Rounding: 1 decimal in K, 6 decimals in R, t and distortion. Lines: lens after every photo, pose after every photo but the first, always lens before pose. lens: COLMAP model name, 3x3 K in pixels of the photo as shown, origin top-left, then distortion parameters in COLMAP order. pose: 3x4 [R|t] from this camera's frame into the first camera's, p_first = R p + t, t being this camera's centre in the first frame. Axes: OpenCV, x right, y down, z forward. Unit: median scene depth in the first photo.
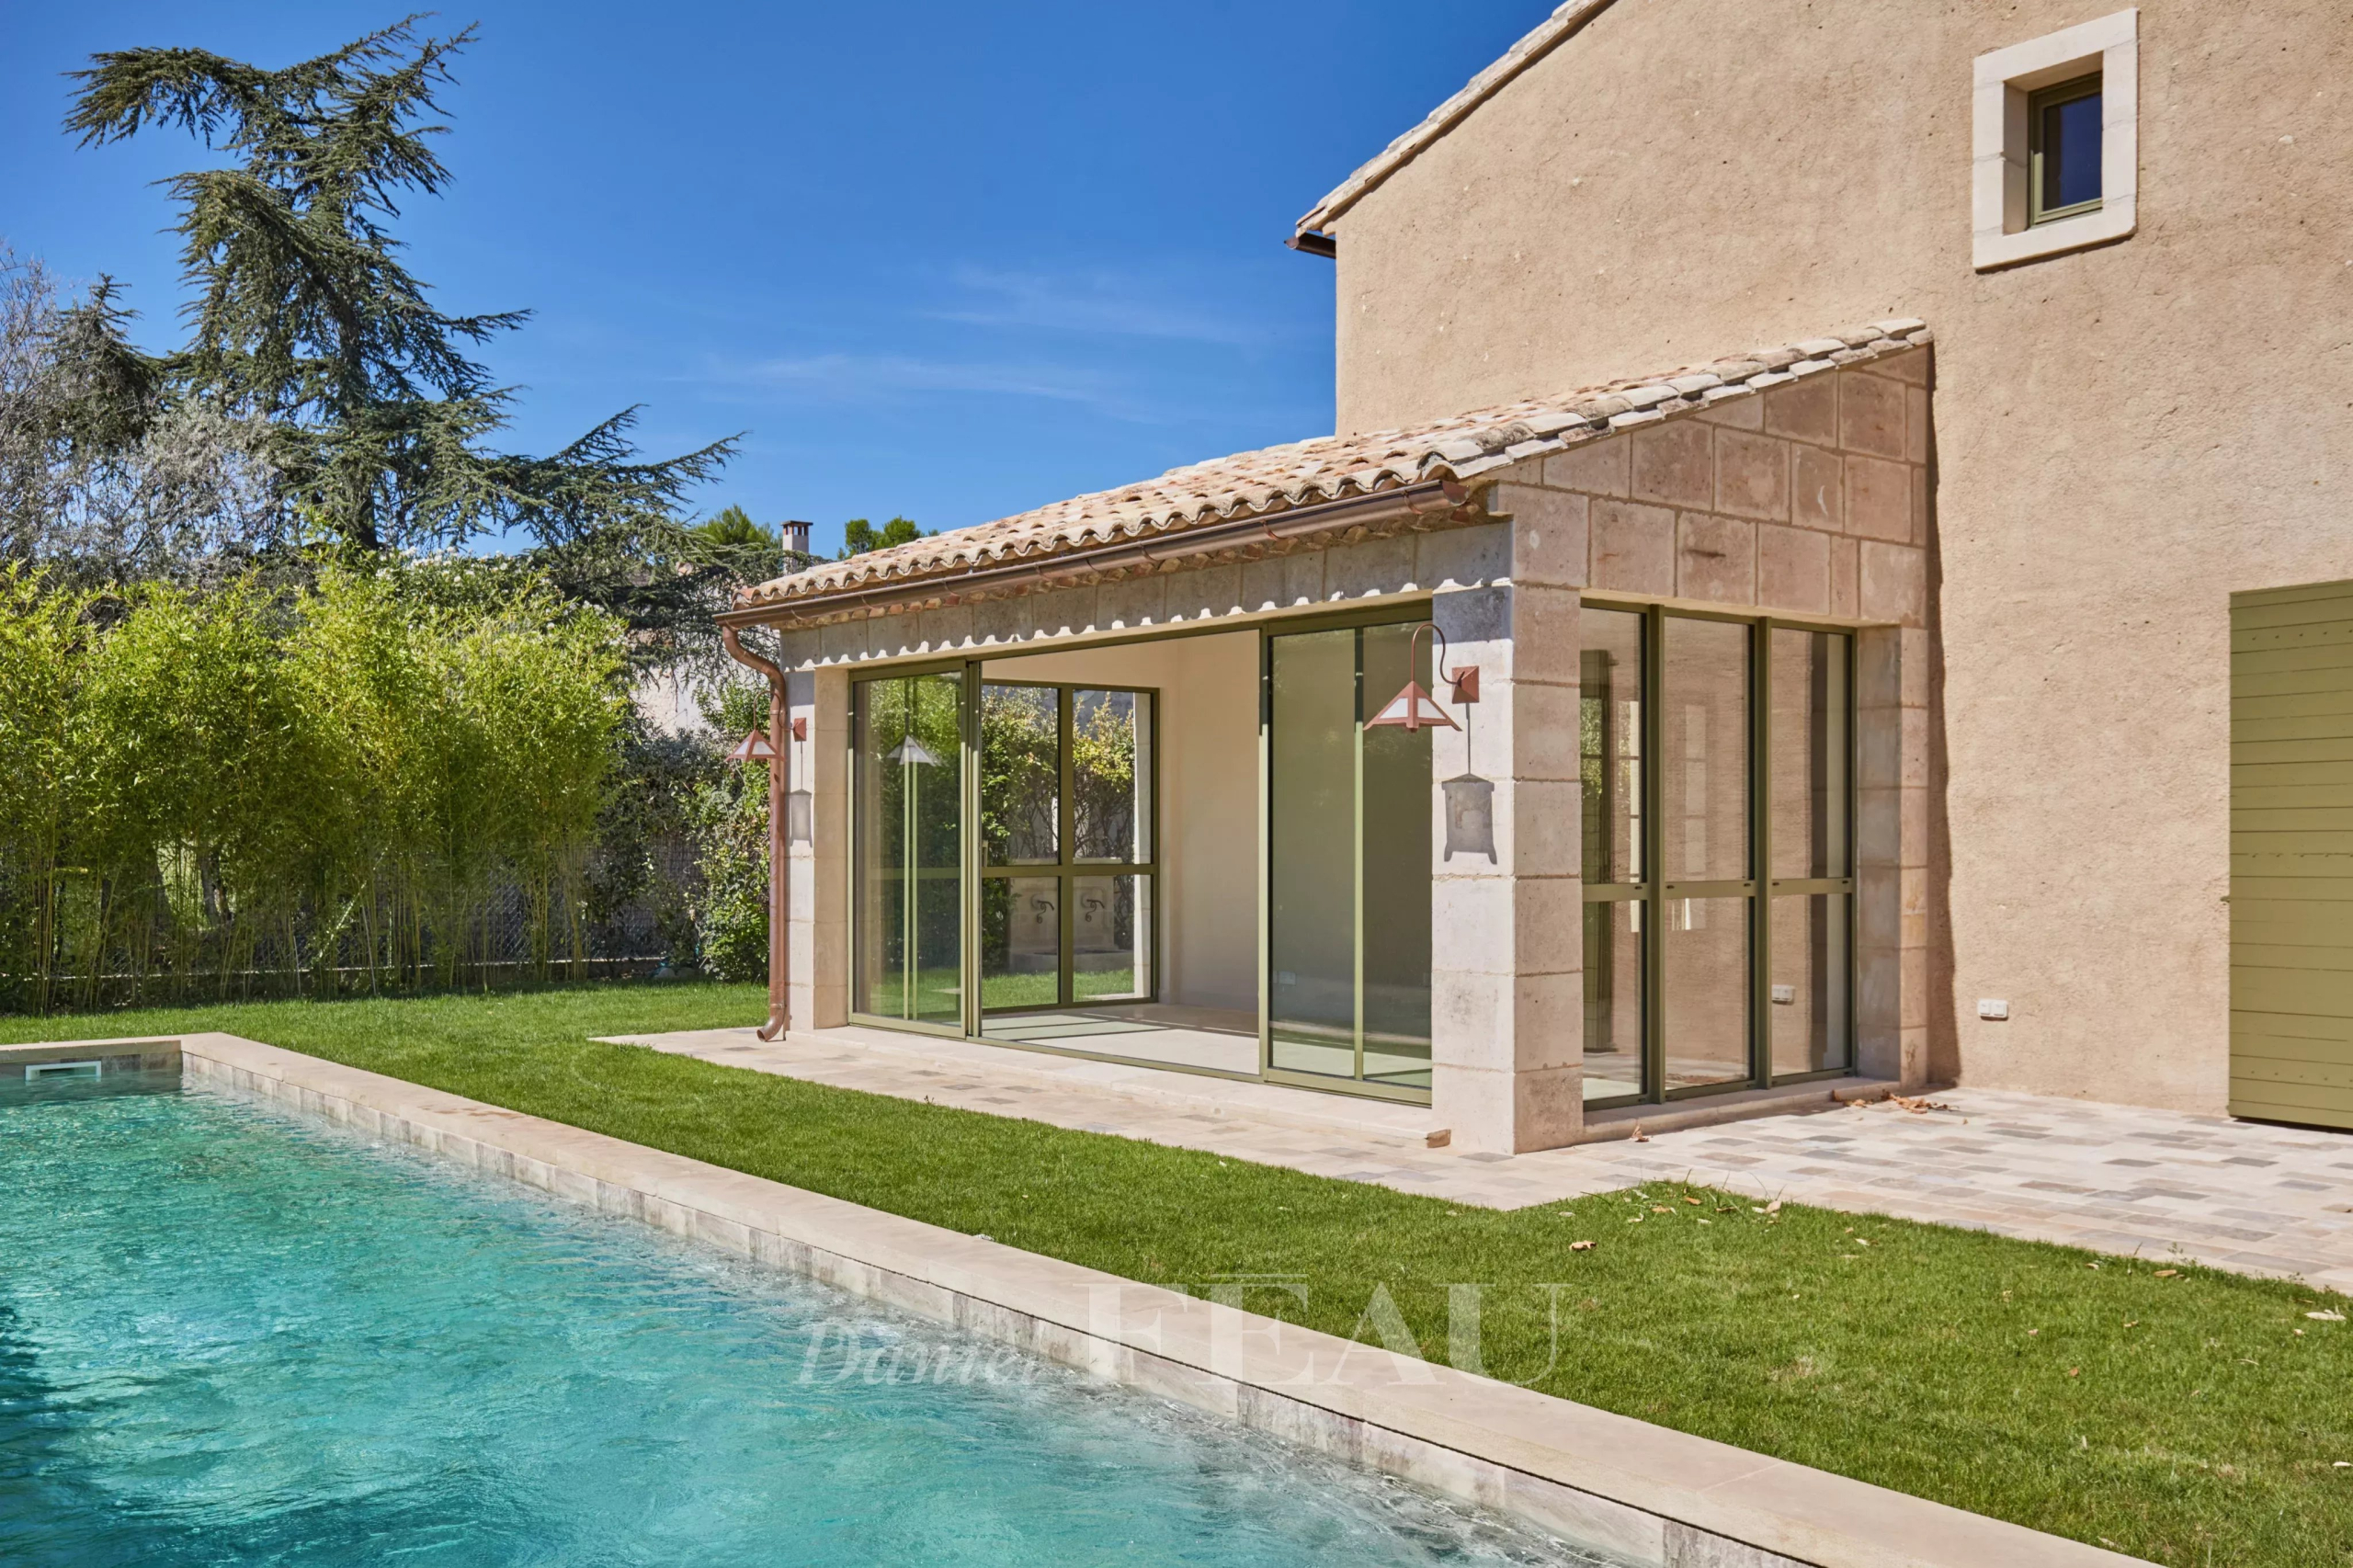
lens RADIAL K [[2016.1, 0, 1173.8], [0, 2016.1, 820.7], [0, 0, 1]] dist [0.021838, 0.001304]
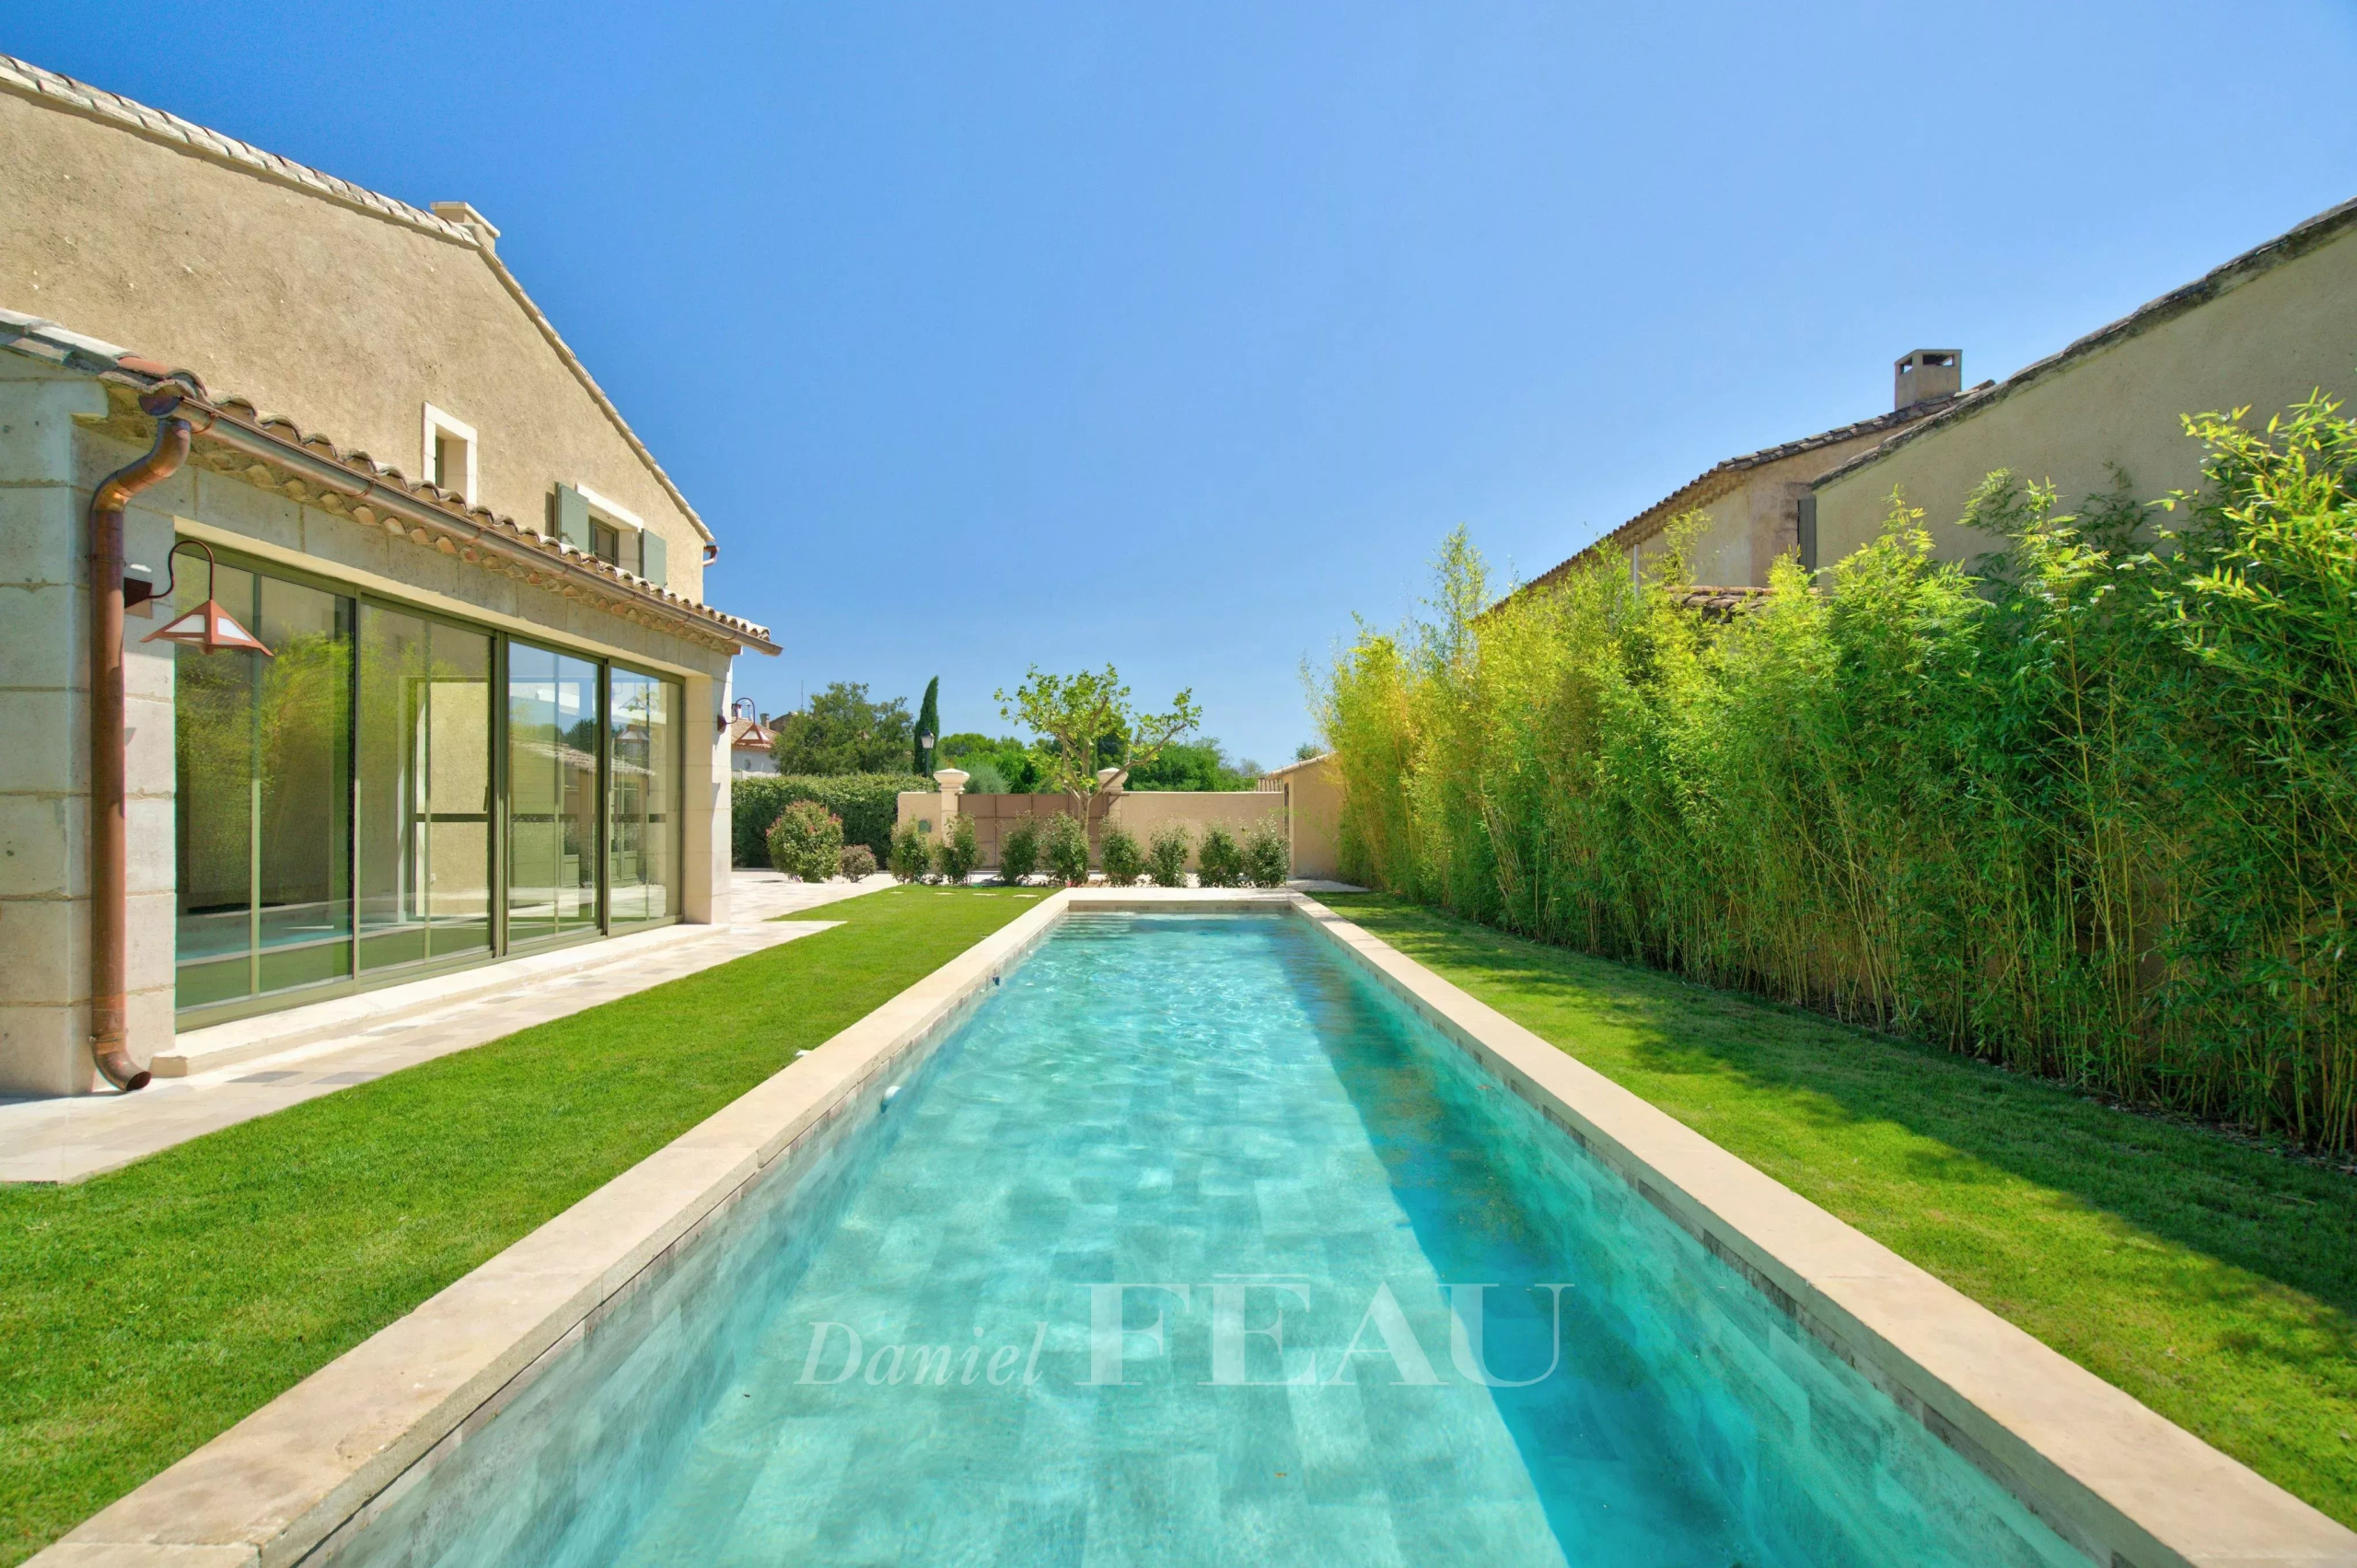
lens RADIAL K [[1073.5, 0, 1171.7], [0, 1073.5, 806.8], [0, 0, 1]] dist [0.000650, -0.000001]
pose [[-0.767517, 0.007540, 0.640984, -0.735739], [-0.000607, 0.999922, -0.012488, 0.029149], [-0.641028, -0.009974, -0.767452, 1.173003]]
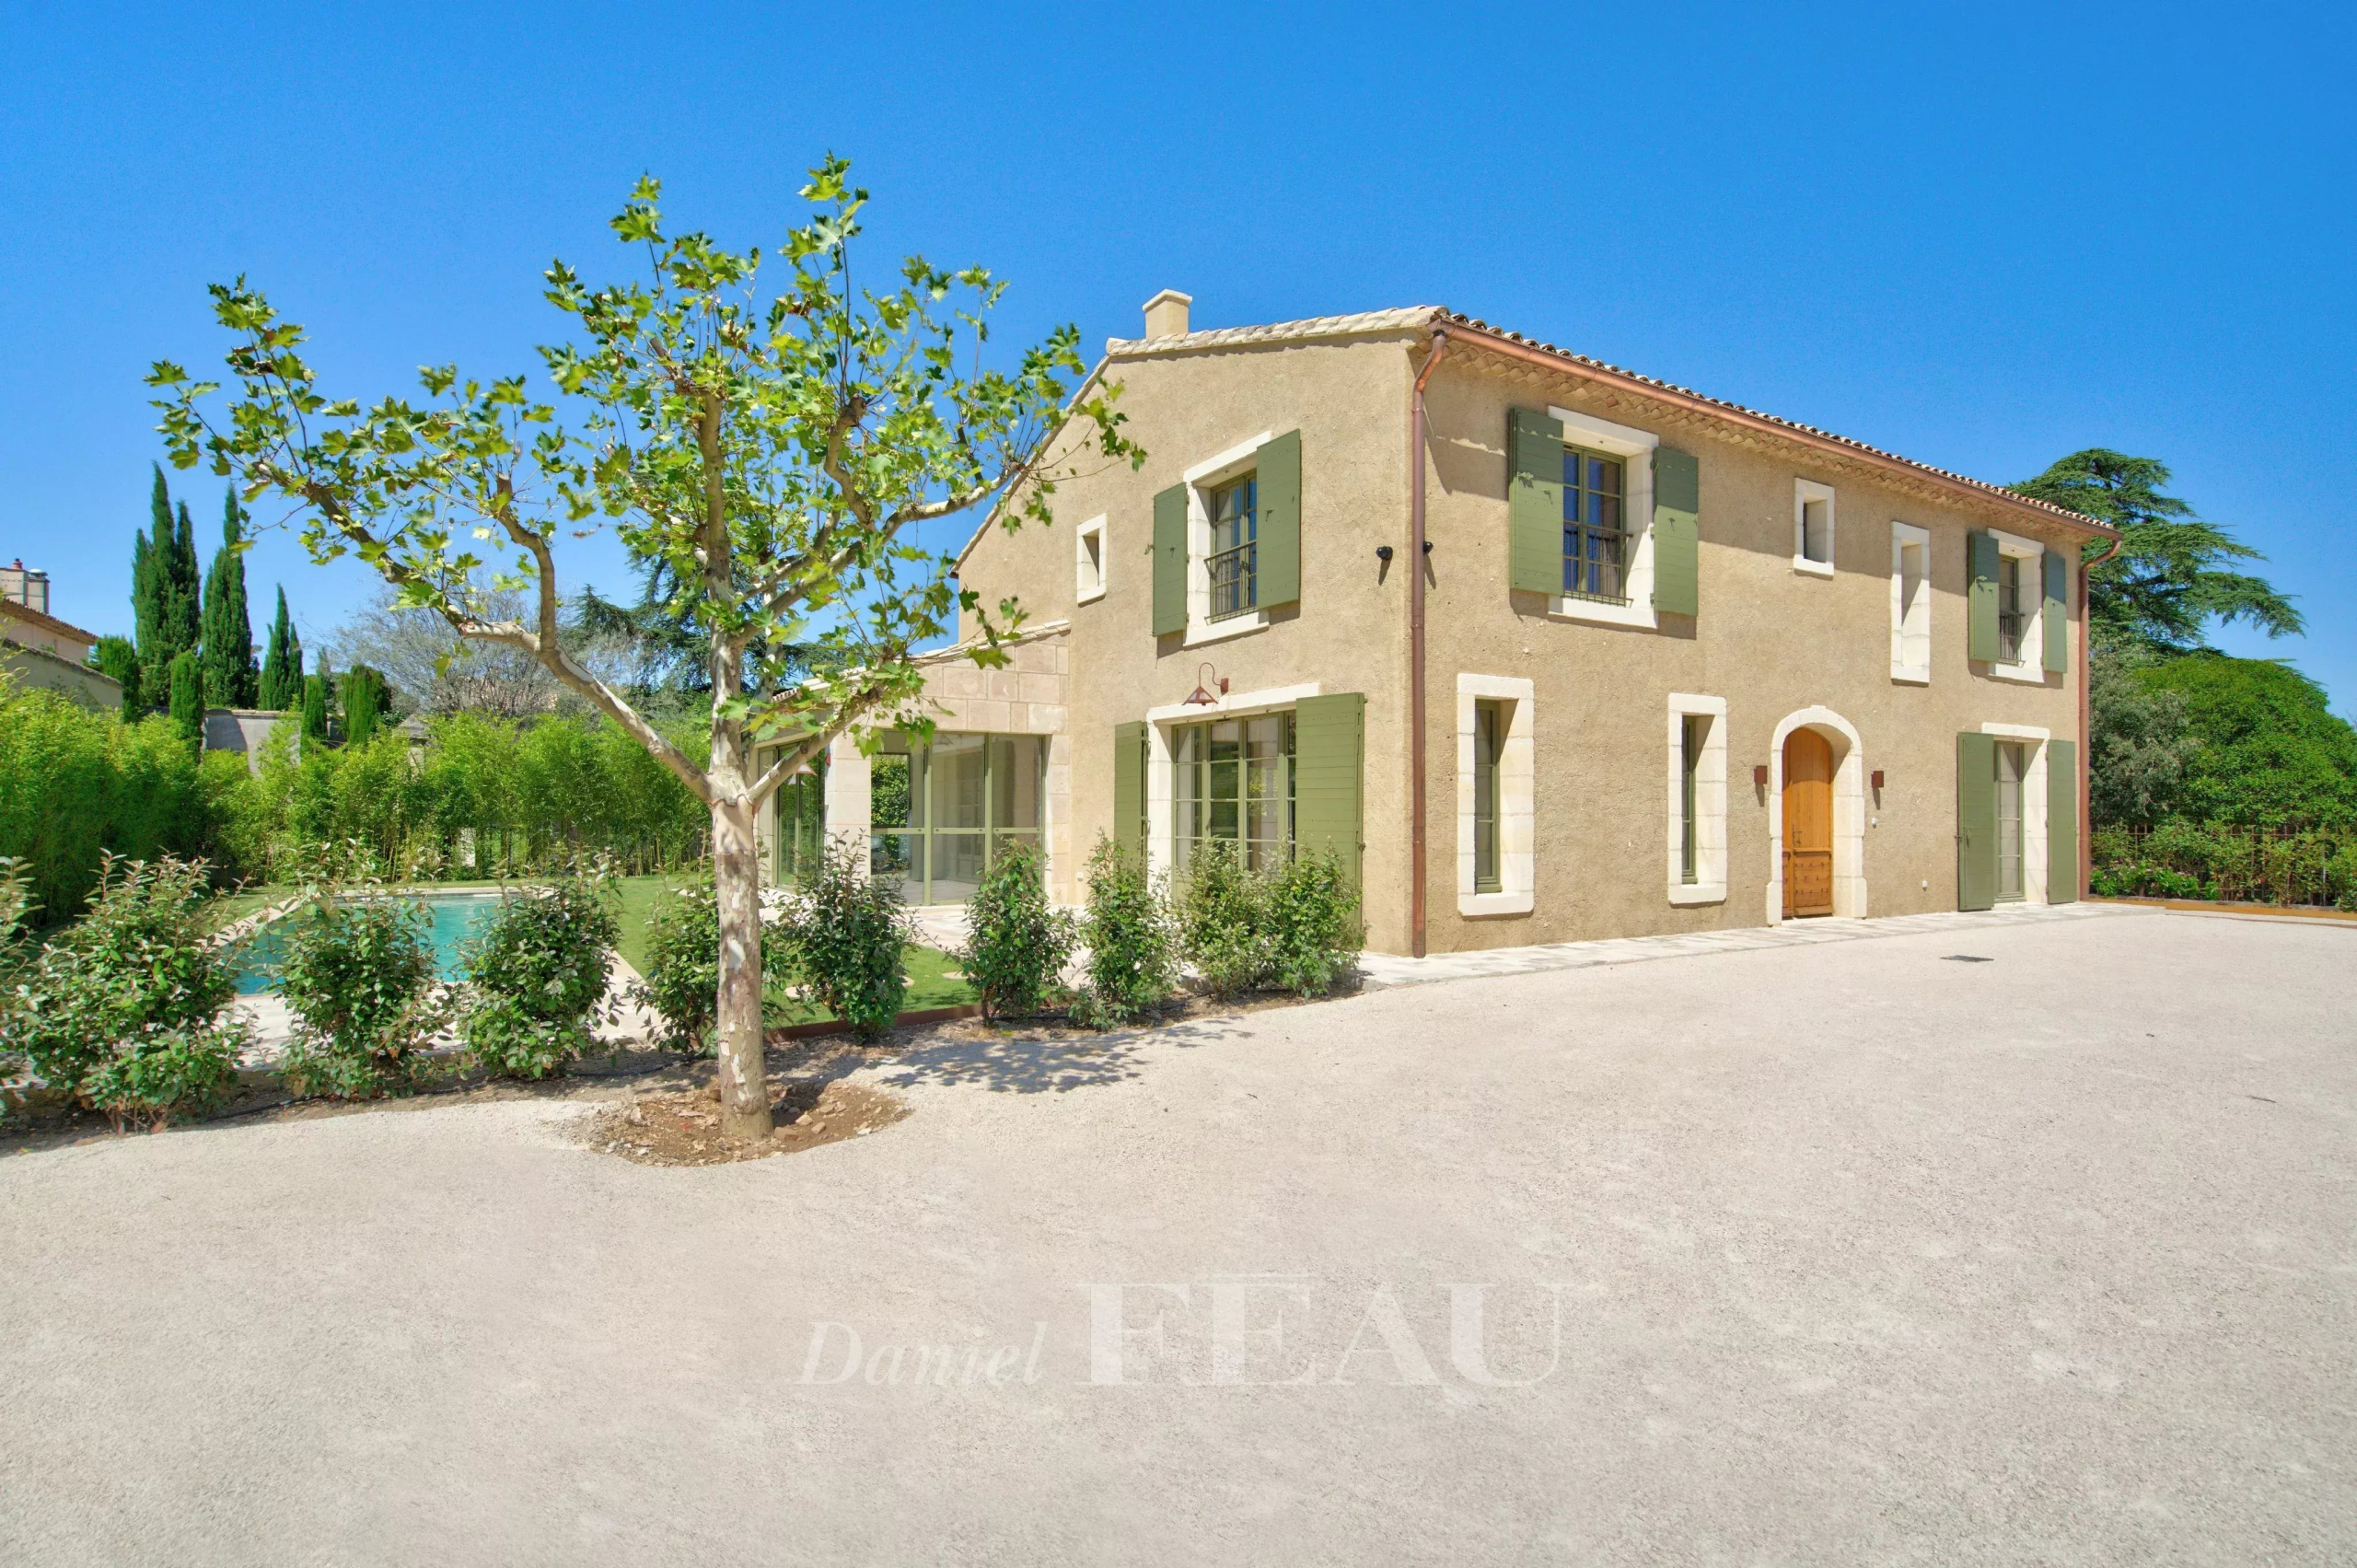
lens RADIAL K [[1131.2, 0, 1178.5], [0, 1131.2, 784.0], [0, 0, 1]] dist [0.004196, 0.000377]
pose [[0.990154, -0.000696, -0.139977, 0.649610], [-0.002363, 0.999762, -0.021686, 0.000975], [0.139959, 0.021803, 0.989917, -0.411770]]
